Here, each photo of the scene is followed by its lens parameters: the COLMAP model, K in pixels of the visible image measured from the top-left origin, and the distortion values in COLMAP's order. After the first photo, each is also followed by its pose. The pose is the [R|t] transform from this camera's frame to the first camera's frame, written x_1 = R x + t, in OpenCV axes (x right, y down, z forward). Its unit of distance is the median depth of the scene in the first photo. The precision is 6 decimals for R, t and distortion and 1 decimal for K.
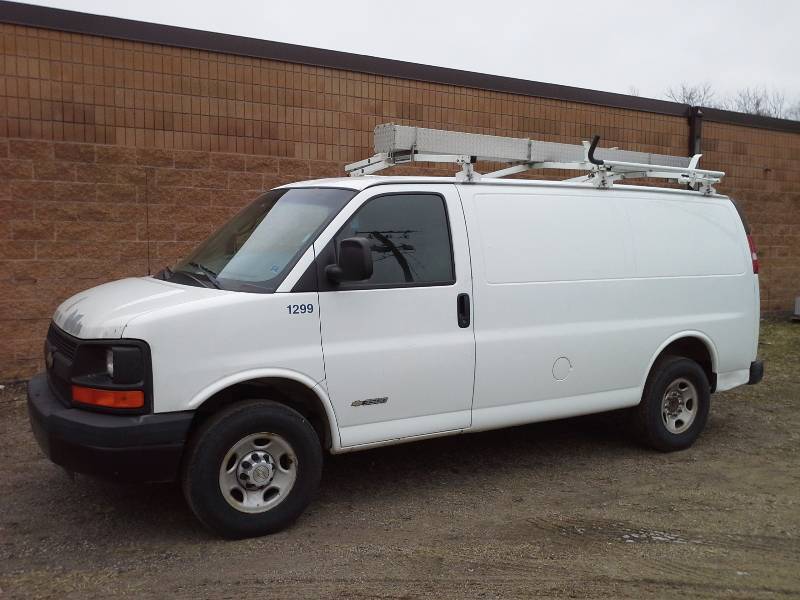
lens RADIAL K [[751.7, 0, 399.2], [0, 751.7, 319.1], [0, 0, 1]] dist [0.041299, -0.086642]
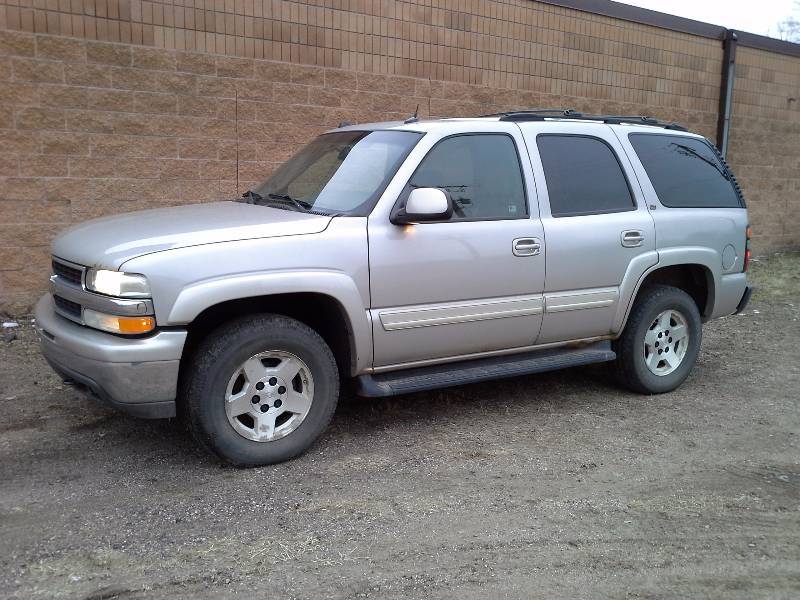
lens RADIAL K [[753.4, 0, 396.8], [0, 753.4, 326.6], [0, 0, 1]] dist [-0.000163, 0.003492]
pose [[0.997400, 0.000884, 0.072063, -0.158203], [-0.007848, 0.995311, 0.096410, 0.007058], [-0.071639, -0.096724, 0.992730, 0.077900]]
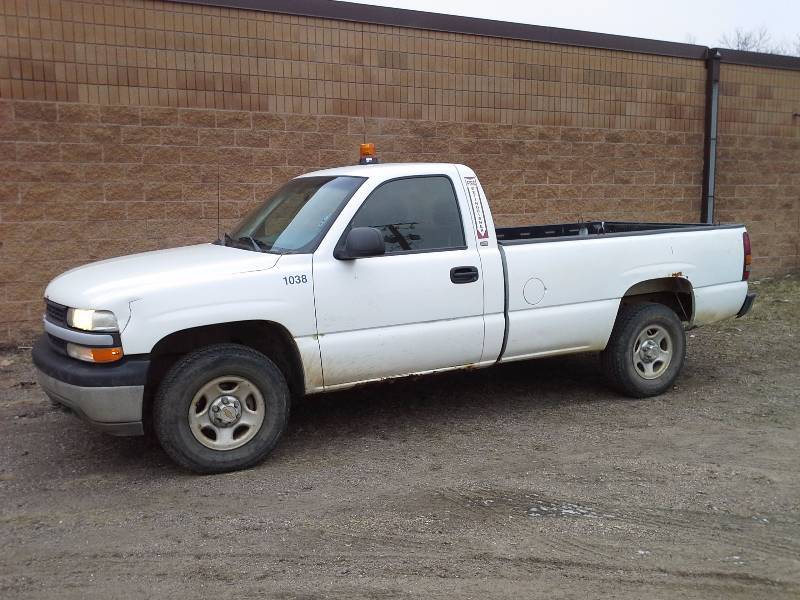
lens RADIAL K [[751.7, 0, 399.2], [0, 751.7, 319.1], [0, 0, 1]] dist [0.041299, -0.086642]
pose [[0.997640, -0.006259, -0.068378, 0.105735], [0.009824, 0.998603, 0.051927, 0.002287], [0.067958, -0.052476, 0.996307, 0.040524]]
